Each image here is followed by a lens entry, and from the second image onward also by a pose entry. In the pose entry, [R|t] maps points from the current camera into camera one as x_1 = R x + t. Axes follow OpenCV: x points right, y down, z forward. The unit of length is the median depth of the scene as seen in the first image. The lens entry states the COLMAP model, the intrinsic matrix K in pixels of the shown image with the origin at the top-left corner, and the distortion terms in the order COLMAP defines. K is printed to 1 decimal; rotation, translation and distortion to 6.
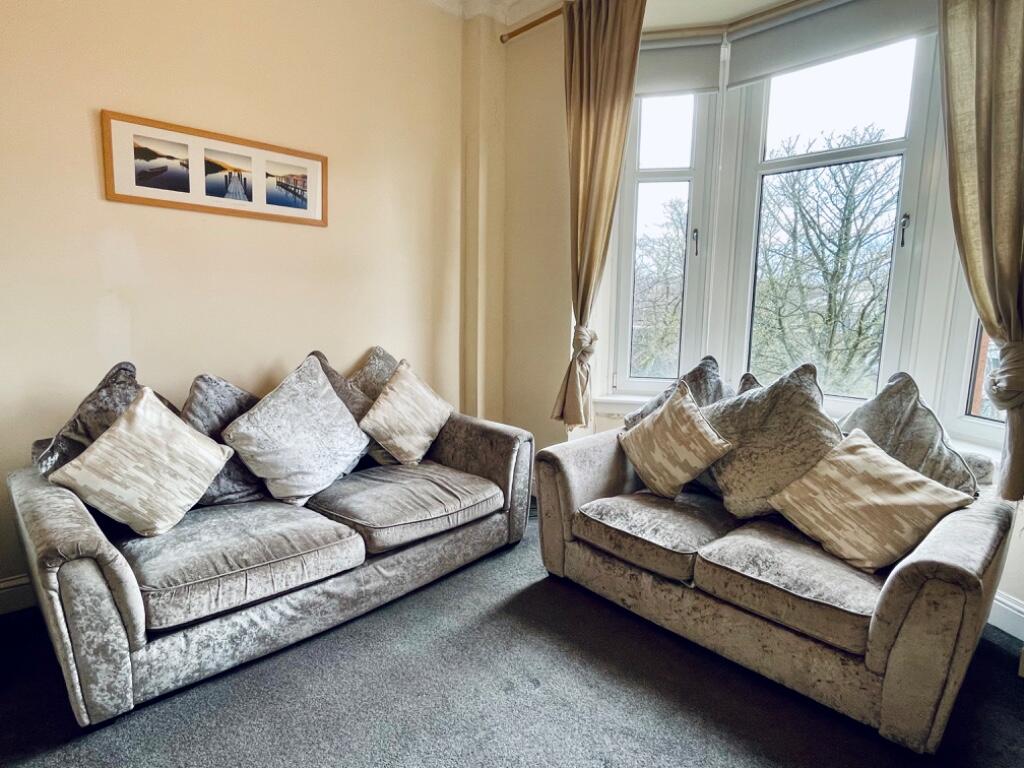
lens RADIAL K [[545.4, 0, 512.6], [0, 545.4, 381.1], [0, 0, 1]] dist [0.004422, 0.000217]
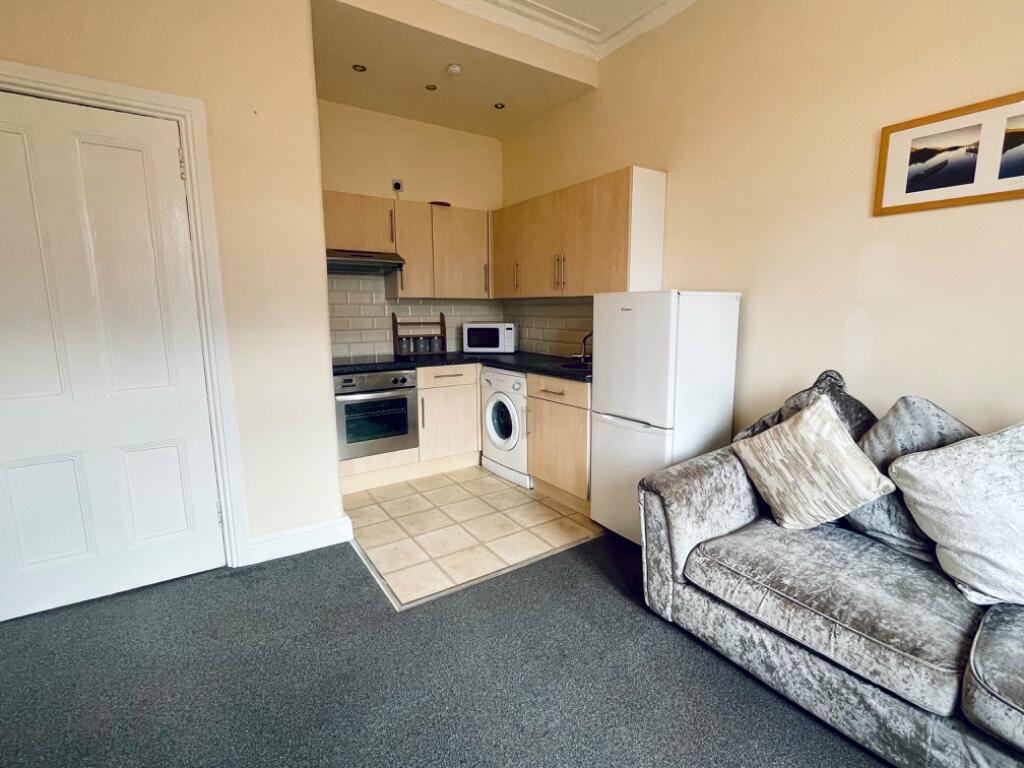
lens RADIAL K [[476.5, 0, 513.1], [0, 476.5, 384.0], [0, 0, 1]] dist [-0.005616, -0.000724]
pose [[-0.171665, 0.136987, -0.975585, 0.329366], [-0.140755, 0.976715, 0.161913, -0.075028], [0.975048, 0.165114, -0.148386, 0.567221]]
